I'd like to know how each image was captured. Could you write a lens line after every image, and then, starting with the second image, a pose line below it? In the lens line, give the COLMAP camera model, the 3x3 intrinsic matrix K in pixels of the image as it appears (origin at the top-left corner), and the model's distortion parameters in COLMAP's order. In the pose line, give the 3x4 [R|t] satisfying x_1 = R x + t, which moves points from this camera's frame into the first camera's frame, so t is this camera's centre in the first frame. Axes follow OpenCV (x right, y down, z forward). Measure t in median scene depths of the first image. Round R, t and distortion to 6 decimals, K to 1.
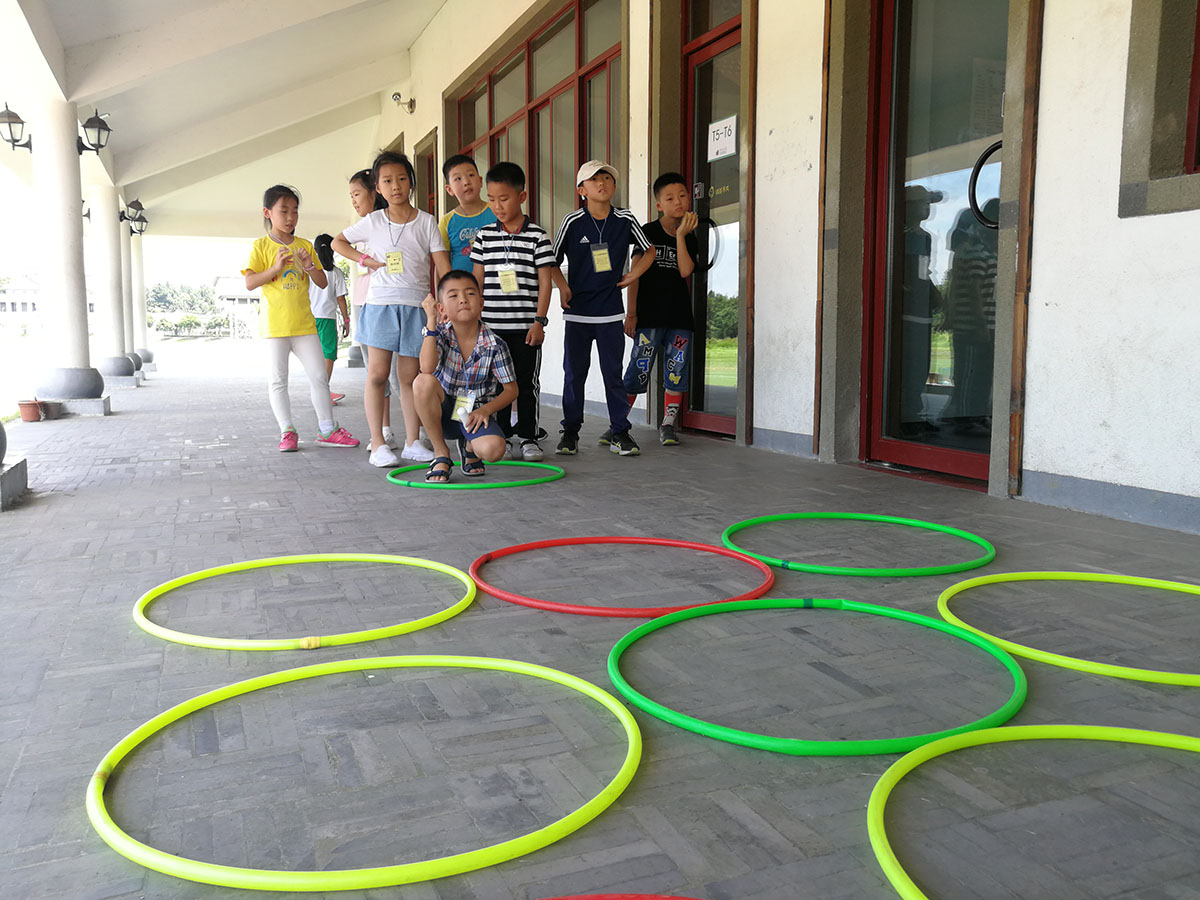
lens RADIAL K [[938.4, 0, 613.4], [0, 938.4, 422.0], [0, 0, 1]] dist [-0.029836, 0.055992]
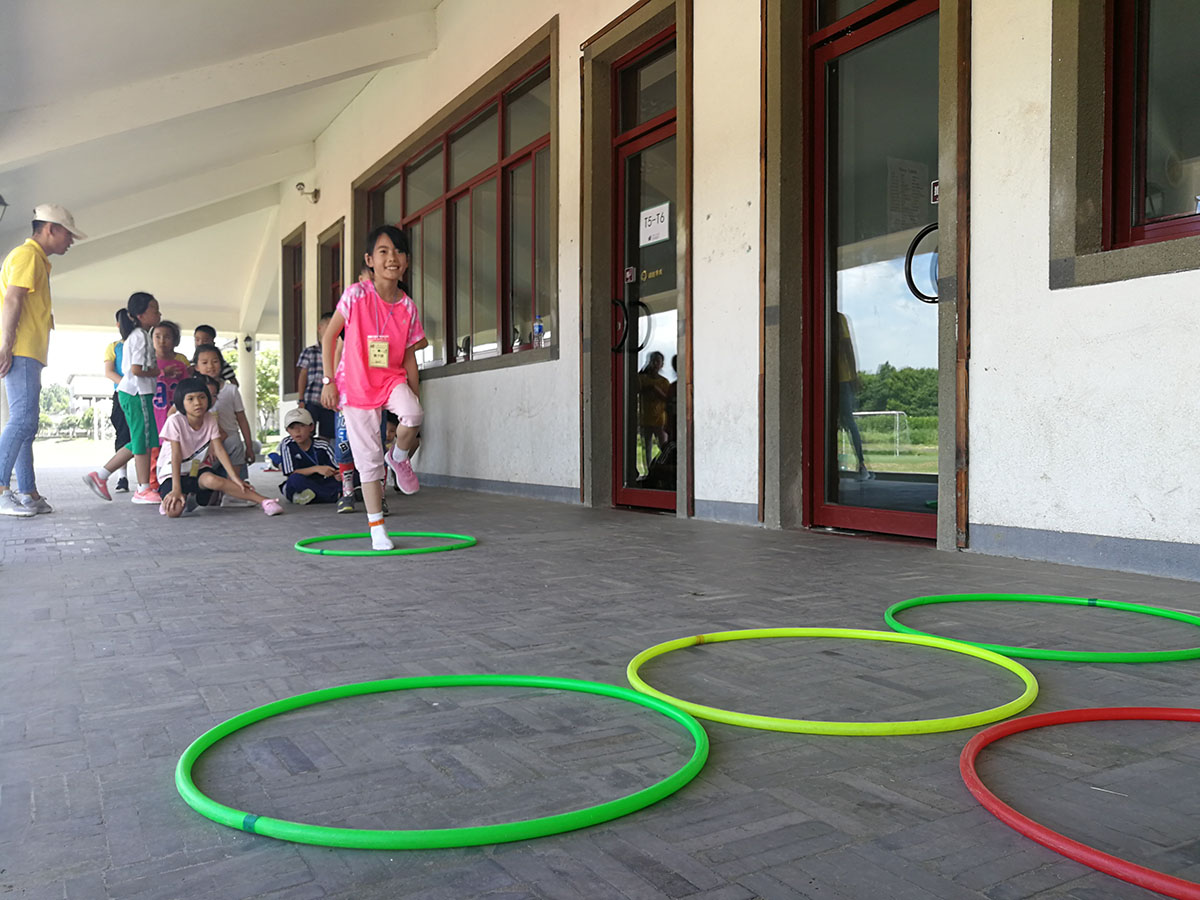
lens RADIAL K [[938.4, 0, 621.8], [0, 938.4, 446.1], [0, 0, 1]] dist [-0.029836, 0.055992]
pose [[0.990690, -0.004226, 0.136071, -0.101410], [0.015414, 0.996573, -0.081274, 0.043535], [-0.135261, 0.082614, 0.987360, -0.009831]]
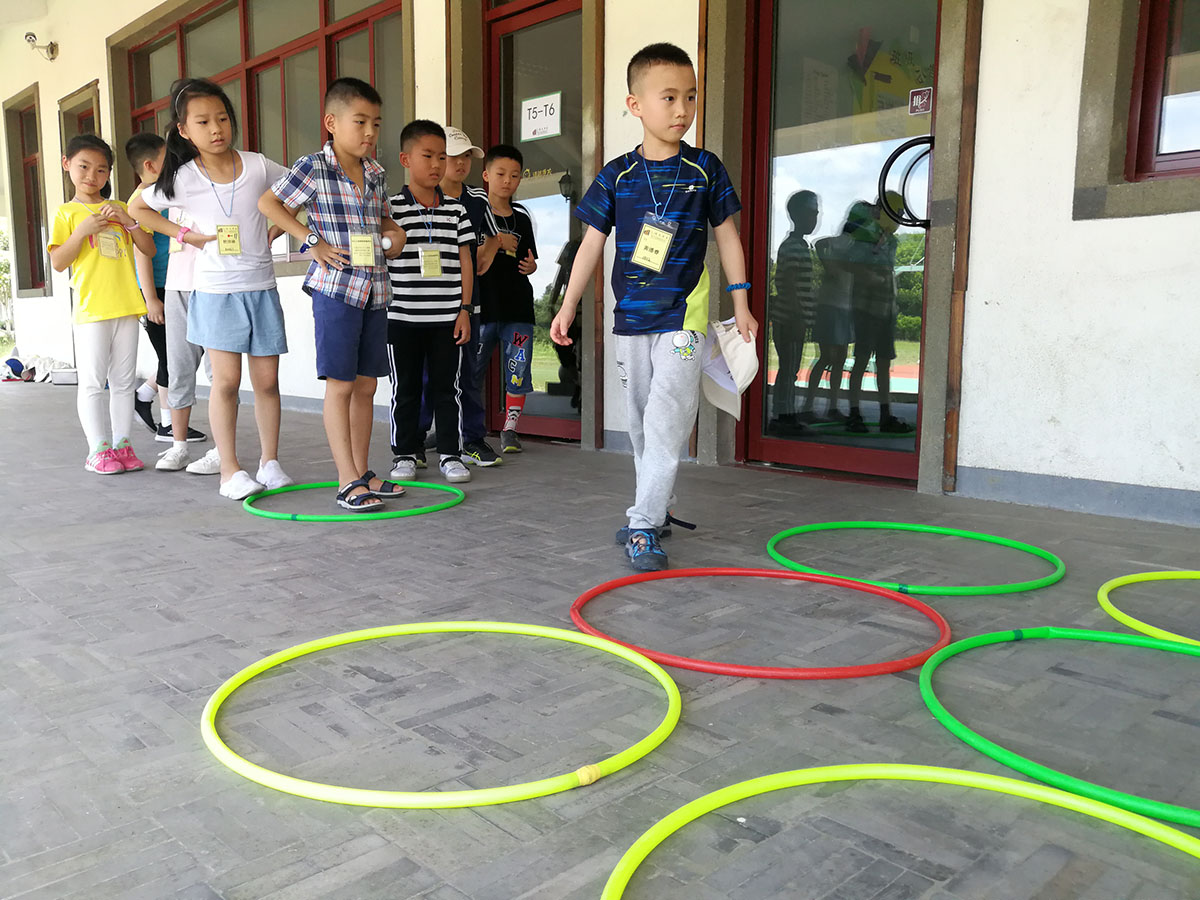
lens RADIAL K [[938.4, 0, 561.4], [0, 938.4, 433.0], [0, 0, 1]] dist [-0.029836, 0.055992]
pose [[0.936488, -0.032873, 0.349155, -0.317722], [0.026840, 0.999395, 0.022103, -0.018901], [-0.349671, -0.011328, 0.936804, 0.202118]]
